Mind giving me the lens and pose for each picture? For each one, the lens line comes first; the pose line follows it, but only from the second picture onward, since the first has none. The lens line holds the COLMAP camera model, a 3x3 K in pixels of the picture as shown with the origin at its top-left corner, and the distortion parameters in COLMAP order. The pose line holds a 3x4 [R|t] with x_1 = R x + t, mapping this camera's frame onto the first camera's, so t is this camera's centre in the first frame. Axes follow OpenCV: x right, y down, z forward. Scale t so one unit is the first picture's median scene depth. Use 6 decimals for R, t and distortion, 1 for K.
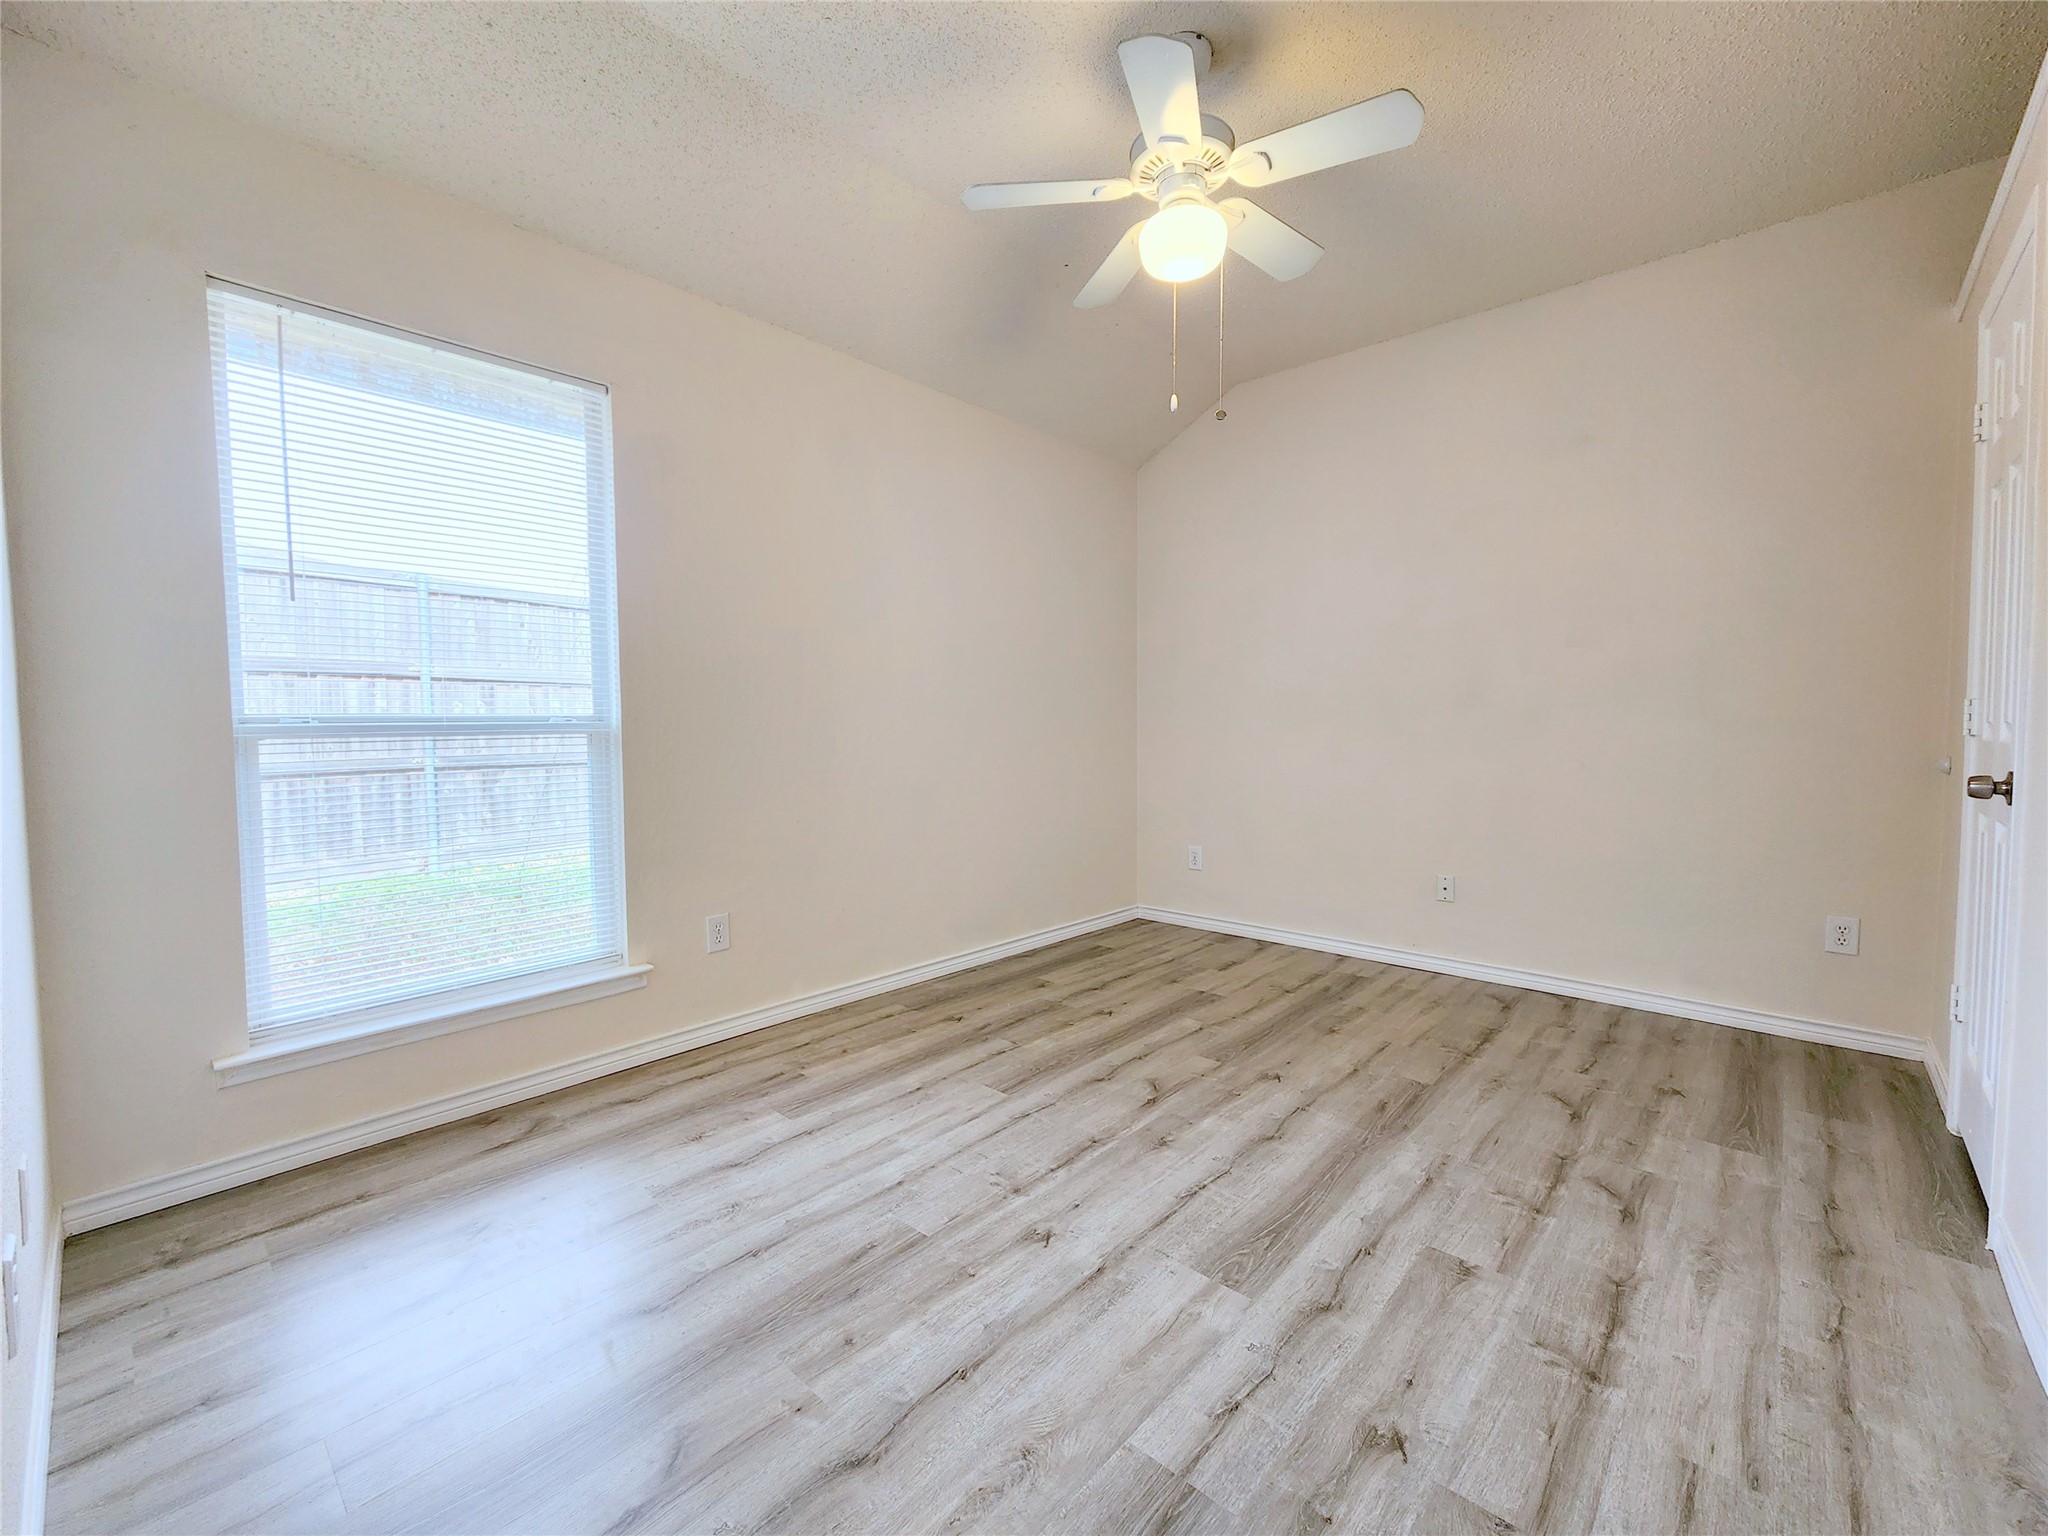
lens RADIAL K [[842.7, 0, 1021.9], [0, 842.7, 760.3], [0, 0, 1]] dist [-0.001394, -0.000193]
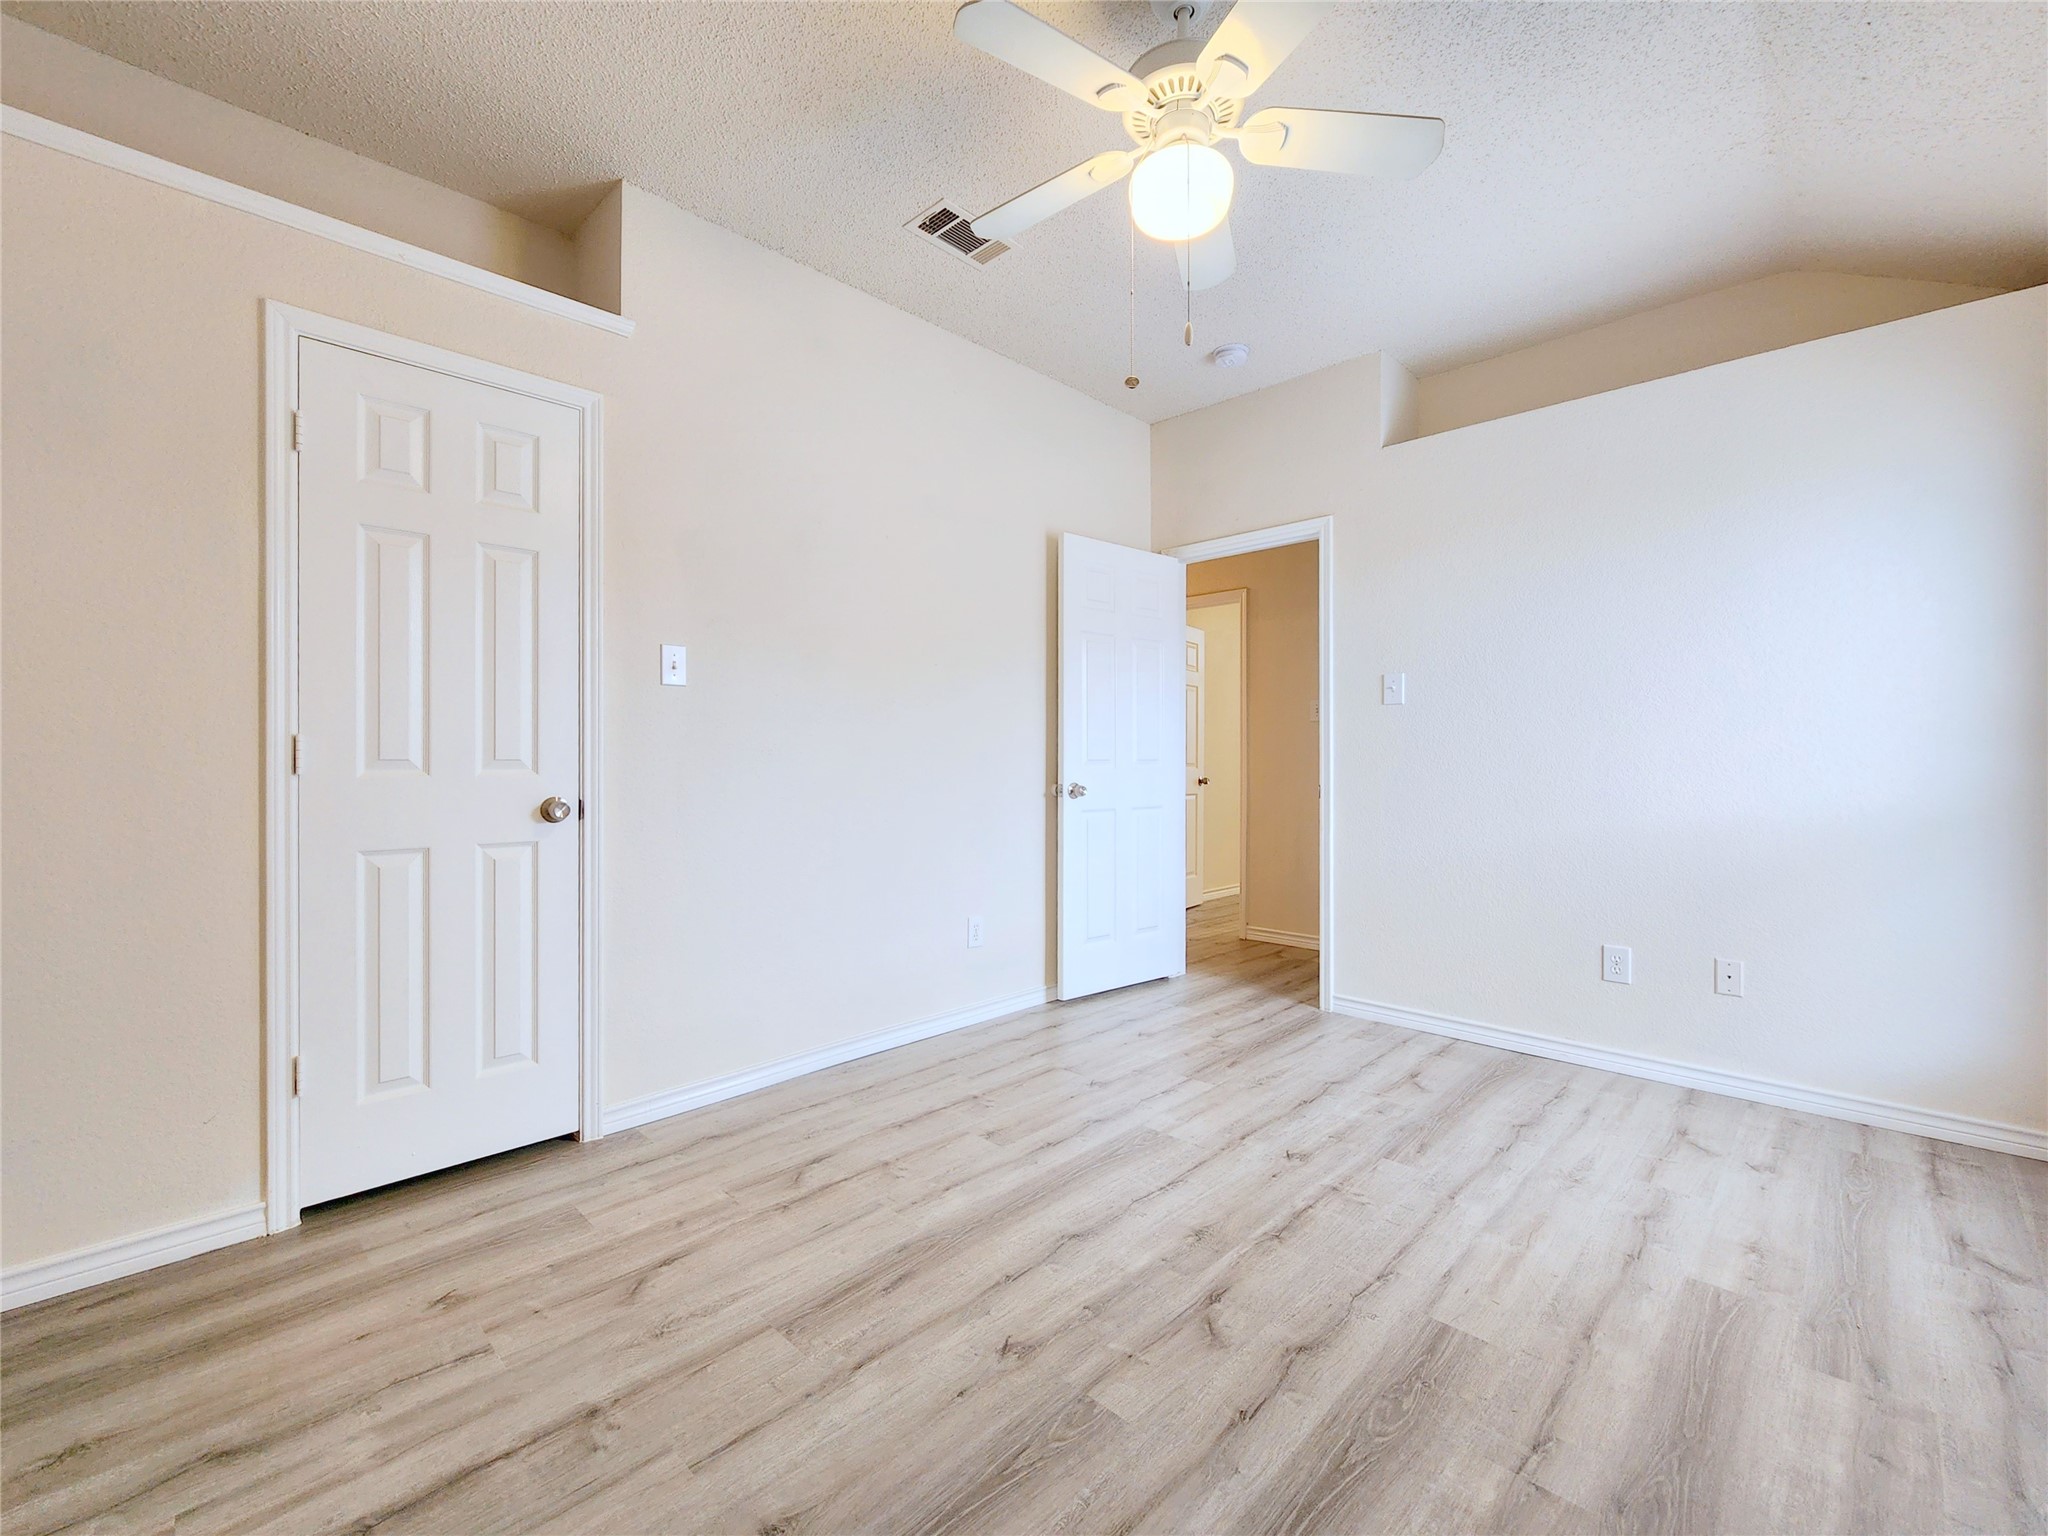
lens RADIAL K [[842.7, 0, 1021.9], [0, 842.7, 760.3], [0, 0, 1]] dist [-0.001394, -0.000193]
pose [[-0.999040, 0.002107, 0.043755, 0.322002], [0.004034, 0.999024, 0.043986, -0.084939], [-0.043620, 0.044120, -0.998074, 1.921318]]
